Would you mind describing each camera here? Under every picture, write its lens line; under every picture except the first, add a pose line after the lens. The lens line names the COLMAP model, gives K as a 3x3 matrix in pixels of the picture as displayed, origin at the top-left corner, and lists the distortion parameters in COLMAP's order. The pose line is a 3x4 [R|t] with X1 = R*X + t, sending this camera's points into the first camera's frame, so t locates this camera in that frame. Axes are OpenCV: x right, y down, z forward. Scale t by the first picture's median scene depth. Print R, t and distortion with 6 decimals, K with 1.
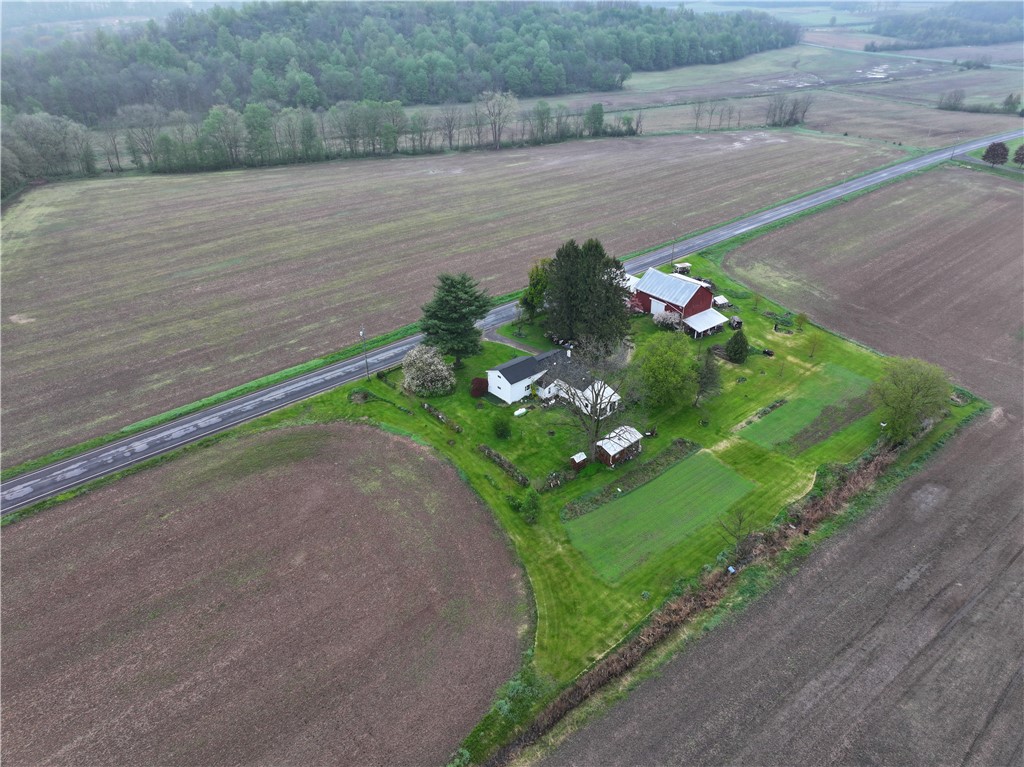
lens RADIAL K [[723.3, 0, 512.0], [0, 723.3, 383.5], [0, 0, 1]] dist [0.000856, 0.022471]
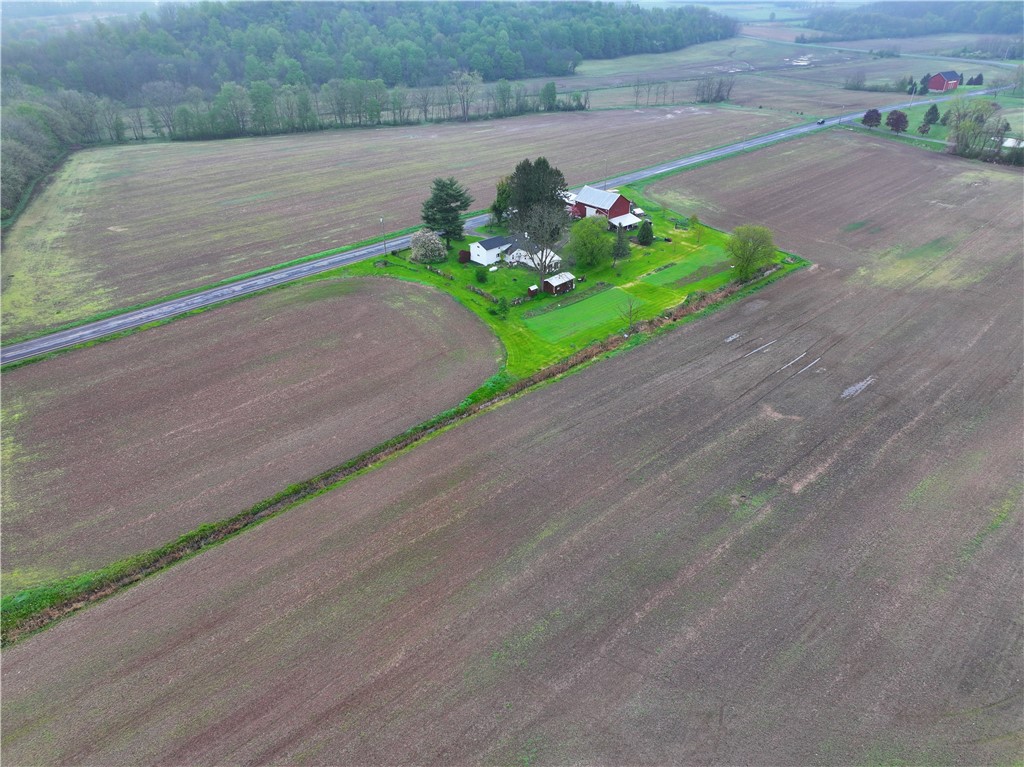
lens RADIAL K [[723.3, 0, 512.0], [0, 723.3, 383.5], [0, 0, 1]] dist [0.000856, 0.022471]
pose [[0.998751, -0.023692, 0.043991, -0.013051], [0.023615, 0.999719, 0.002266, 0.169099], [-0.044032, -0.001224, 0.999029, -0.293012]]
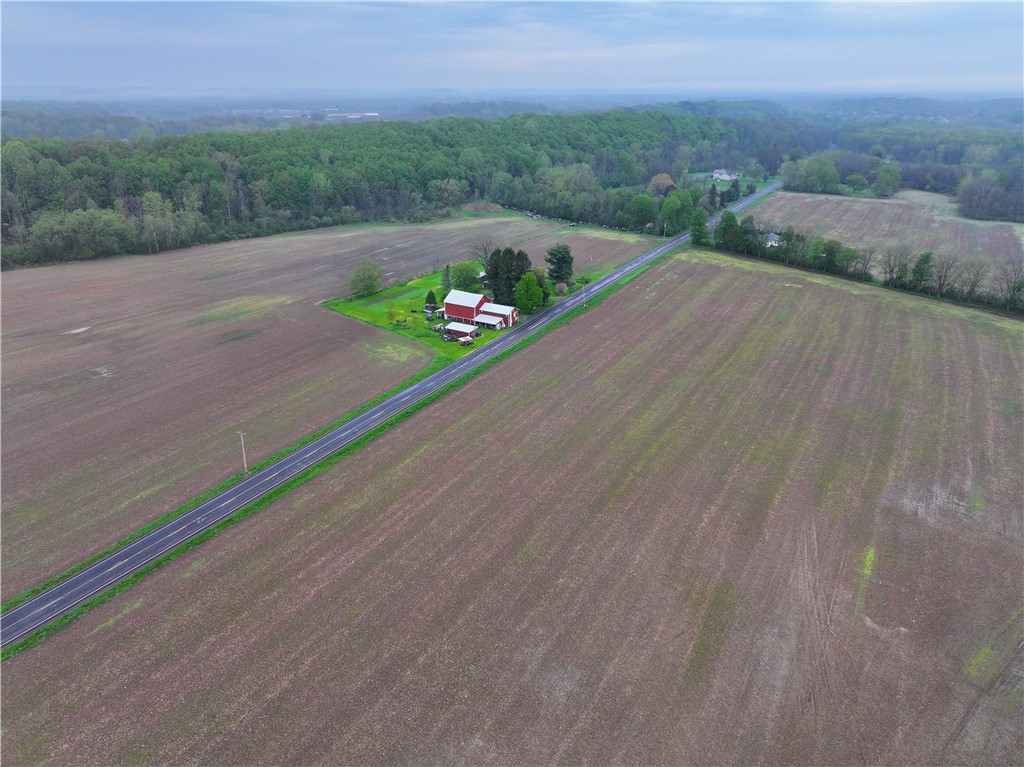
lens RADIAL K [[723.3, 0, 512.0], [0, 723.3, 383.5], [0, 0, 1]] dist [0.000856, 0.022471]
pose [[-0.950504, 0.115899, -0.288287, 0.500598], [-0.156492, 0.622983, 0.766422, -1.033424], [0.268425, 0.773602, -0.574011, 1.697292]]
